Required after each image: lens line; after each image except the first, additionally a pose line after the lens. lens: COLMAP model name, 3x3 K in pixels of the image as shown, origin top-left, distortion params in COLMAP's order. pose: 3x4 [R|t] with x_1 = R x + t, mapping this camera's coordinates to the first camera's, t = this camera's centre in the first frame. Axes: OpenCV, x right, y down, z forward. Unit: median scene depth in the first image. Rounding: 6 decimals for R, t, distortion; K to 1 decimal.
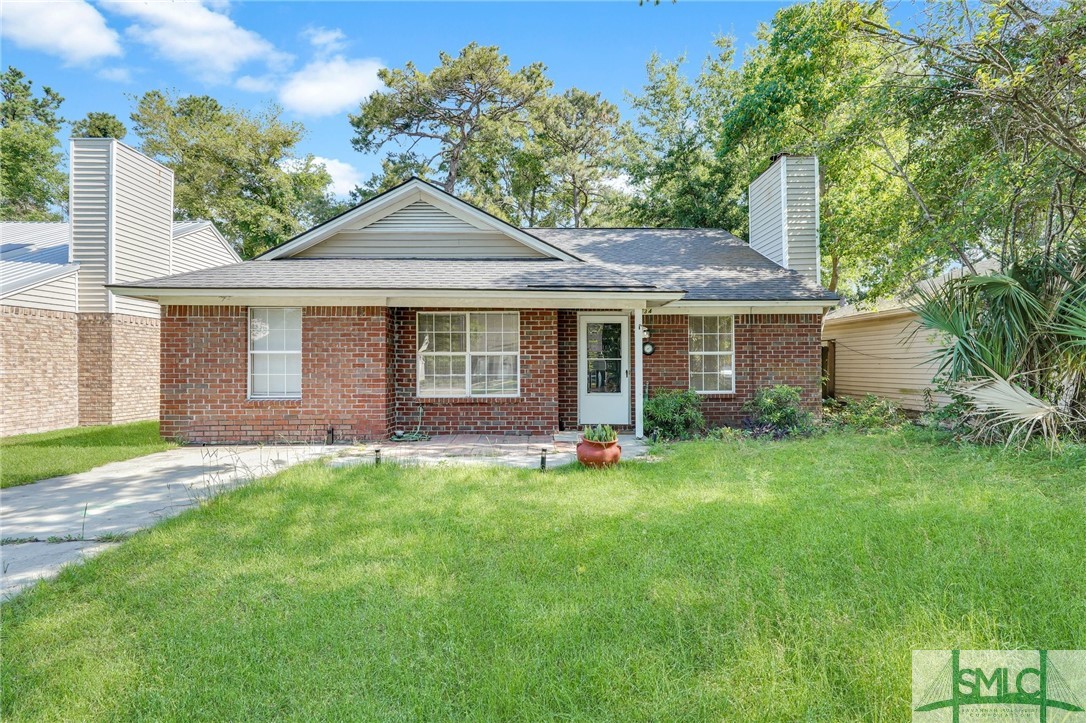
lens RADIAL K [[491.5, 0, 542.5], [0, 491.5, 364.3], [0, 0, 1]] dist [-0.010692, 0.000246]
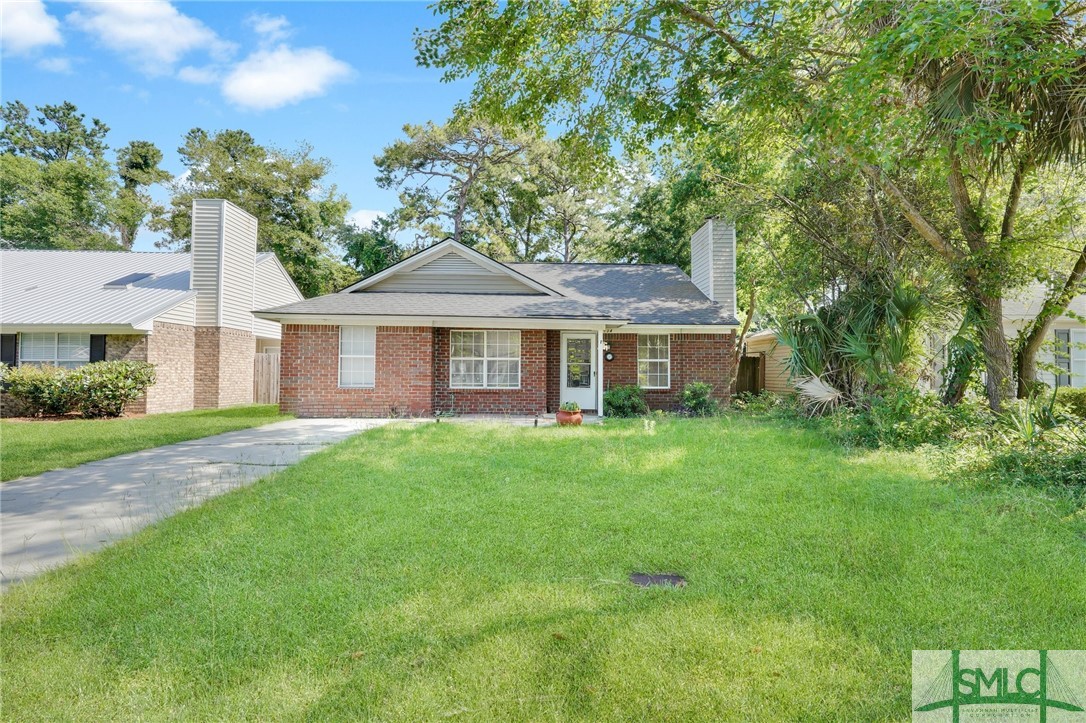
lens RADIAL K [[491.5, 0, 548.1], [0, 491.5, 354.4], [0, 0, 1]] dist [-0.010692, 0.000246]
pose [[0.999634, 0.010648, 0.024875, -0.000614], [-0.009666, 0.999181, -0.039281, 0.018852], [-0.025273, 0.039026, 0.998919, -0.426568]]
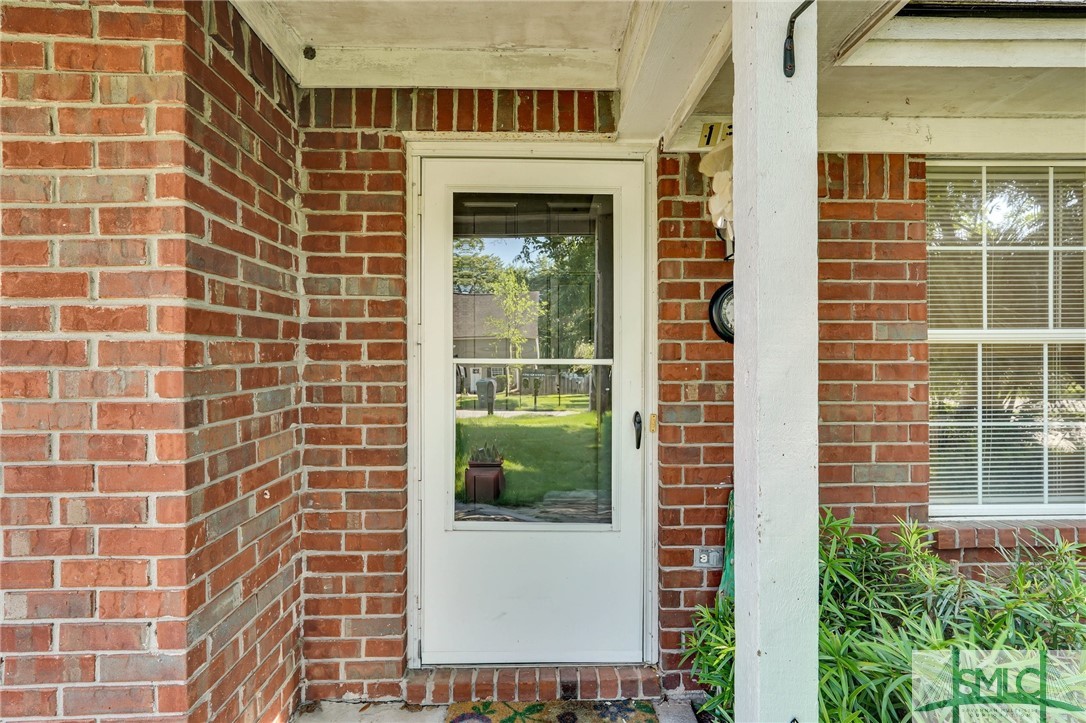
lens RADIAL K [[491.5, 0, 545.5], [0, 491.5, 358.3], [0, 0, 1]] dist [-0.010692, 0.000246]
pose [[0.999990, 0.002635, 0.003552, 0.127546], [-0.002630, 0.999995, -0.001470, -0.011542], [-0.003555, 0.001460, 0.999993, 0.776710]]
